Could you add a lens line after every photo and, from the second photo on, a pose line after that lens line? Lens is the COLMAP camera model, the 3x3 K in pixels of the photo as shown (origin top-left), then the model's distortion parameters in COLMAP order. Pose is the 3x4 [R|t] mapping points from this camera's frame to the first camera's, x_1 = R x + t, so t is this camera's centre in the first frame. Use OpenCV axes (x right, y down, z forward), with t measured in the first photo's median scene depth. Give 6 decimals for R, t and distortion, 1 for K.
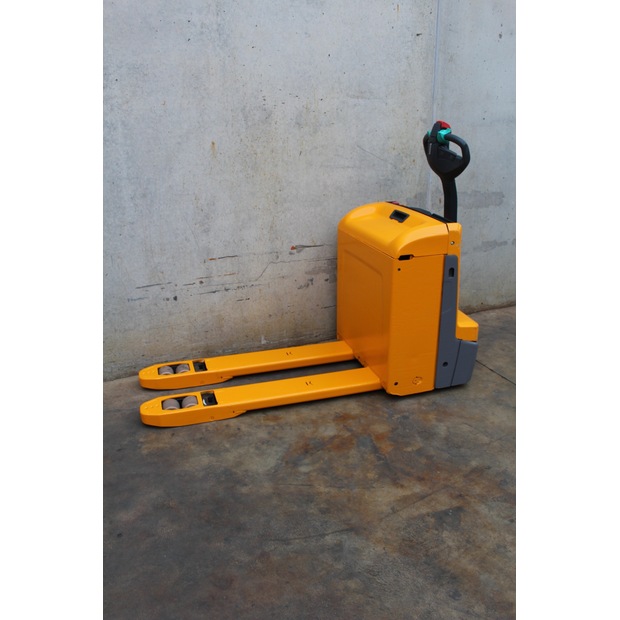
lens RADIAL K [[535.7, 0, 315.3], [0, 535.7, 314.0], [0, 0, 1]] dist [-0.143952, 0.130783]
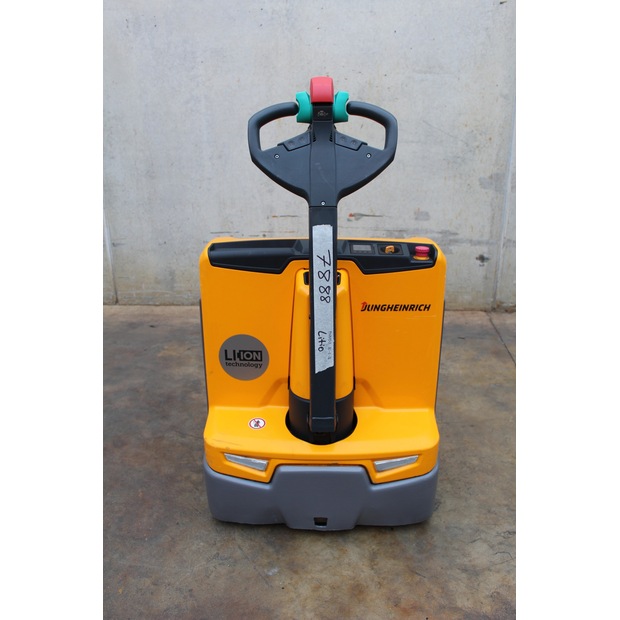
lens RADIAL K [[535.7, 0, 316.4], [0, 535.7, 311.2], [0, 0, 1]] dist [-0.143952, 0.130783]
pose [[0.874162, 0.173899, -0.453431, 0.487694], [-0.166287, 0.984431, 0.056965, 0.019408], [0.456277, 0.025603, 0.889469, 0.027379]]
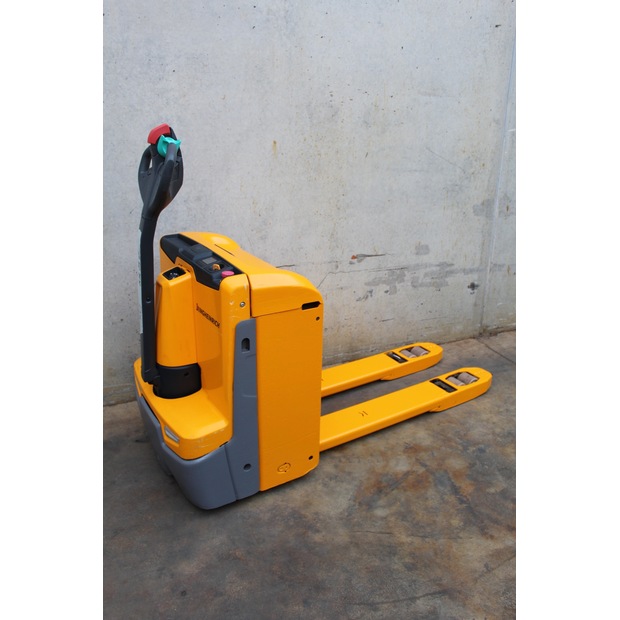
lens RADIAL K [[535.7, 0, 315.0], [0, 535.7, 312.5], [0, 0, 1]] dist [-0.143952, 0.130783]
pose [[0.999375, 0.025931, -0.024024, -0.098357], [-0.025493, 0.999506, 0.018354, -0.050957], [0.024488, -0.017731, 0.999543, 0.088267]]
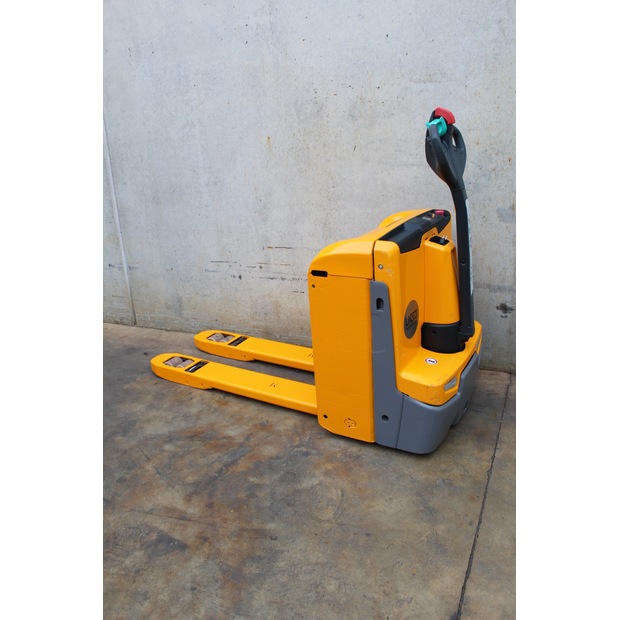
lens RADIAL K [[543.9, 0, 311.3], [0, 543.9, 310.5], [0, 0, 1]] dist [-0.124360, 0.100563]
pose [[0.663953, 0.225190, -0.713061, 0.726823], [-0.211945, 0.971145, 0.109346, -0.128936], [0.717109, 0.078529, 0.692523, 0.356532]]
